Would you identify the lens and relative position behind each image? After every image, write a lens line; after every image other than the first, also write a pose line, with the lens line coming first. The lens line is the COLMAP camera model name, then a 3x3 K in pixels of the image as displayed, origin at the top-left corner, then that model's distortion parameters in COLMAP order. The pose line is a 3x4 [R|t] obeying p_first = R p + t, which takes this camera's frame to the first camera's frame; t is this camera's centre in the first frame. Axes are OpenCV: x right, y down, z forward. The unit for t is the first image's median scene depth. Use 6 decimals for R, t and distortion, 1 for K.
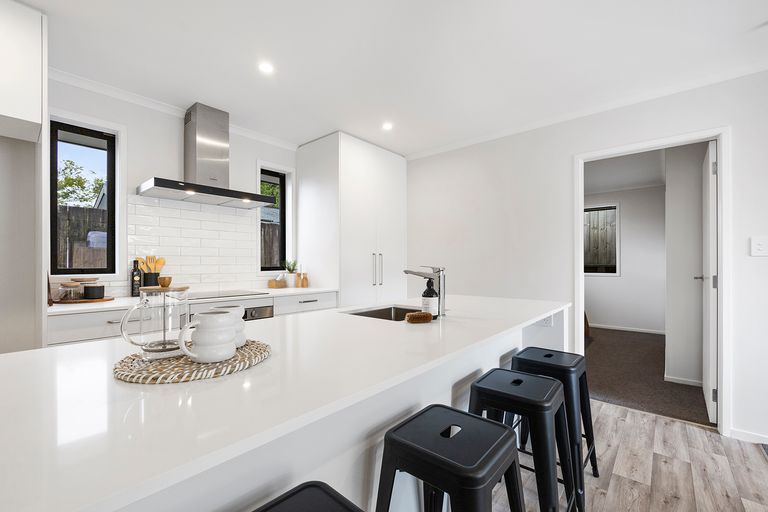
lens RADIAL K [[330.0, 0, 384.0], [0, 330.0, 263.8], [0, 0, 1]] dist [-0.002473, -0.000359]
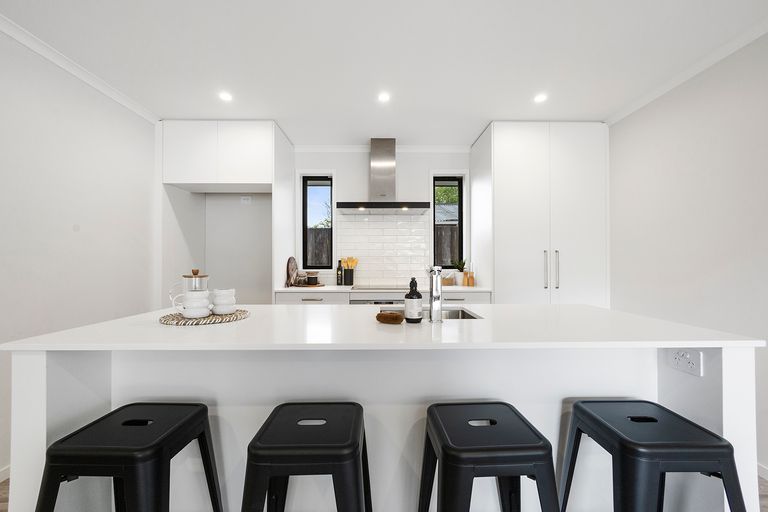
lens RADIAL K [[330.0, 0, 384.0], [0, 330.0, 263.8], [0, 0, 1]] dist [-0.002473, -0.000359]
pose [[0.659834, 0.003866, -0.751401, 0.402514], [-0.001277, 0.999991, 0.004024, -0.000623], [0.751410, -0.001695, 0.659833, 0.163045]]
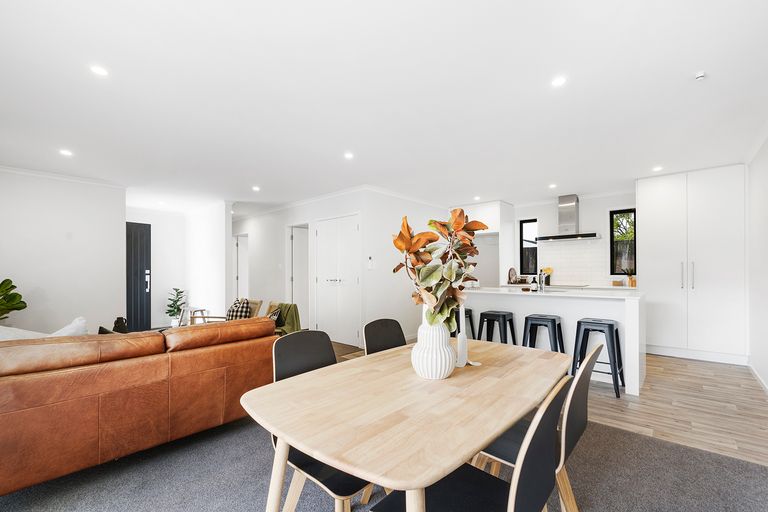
lens RADIAL K [[330.0, 0, 384.0], [0, 330.0, 263.8], [0, 0, 1]] dist [-0.002473, -0.000359]
pose [[-0.006351, -0.016250, -0.999848, 1.434846], [0.000264, 0.999868, -0.016252, -0.011081], [0.999980, -0.000367, -0.006346, -0.119108]]
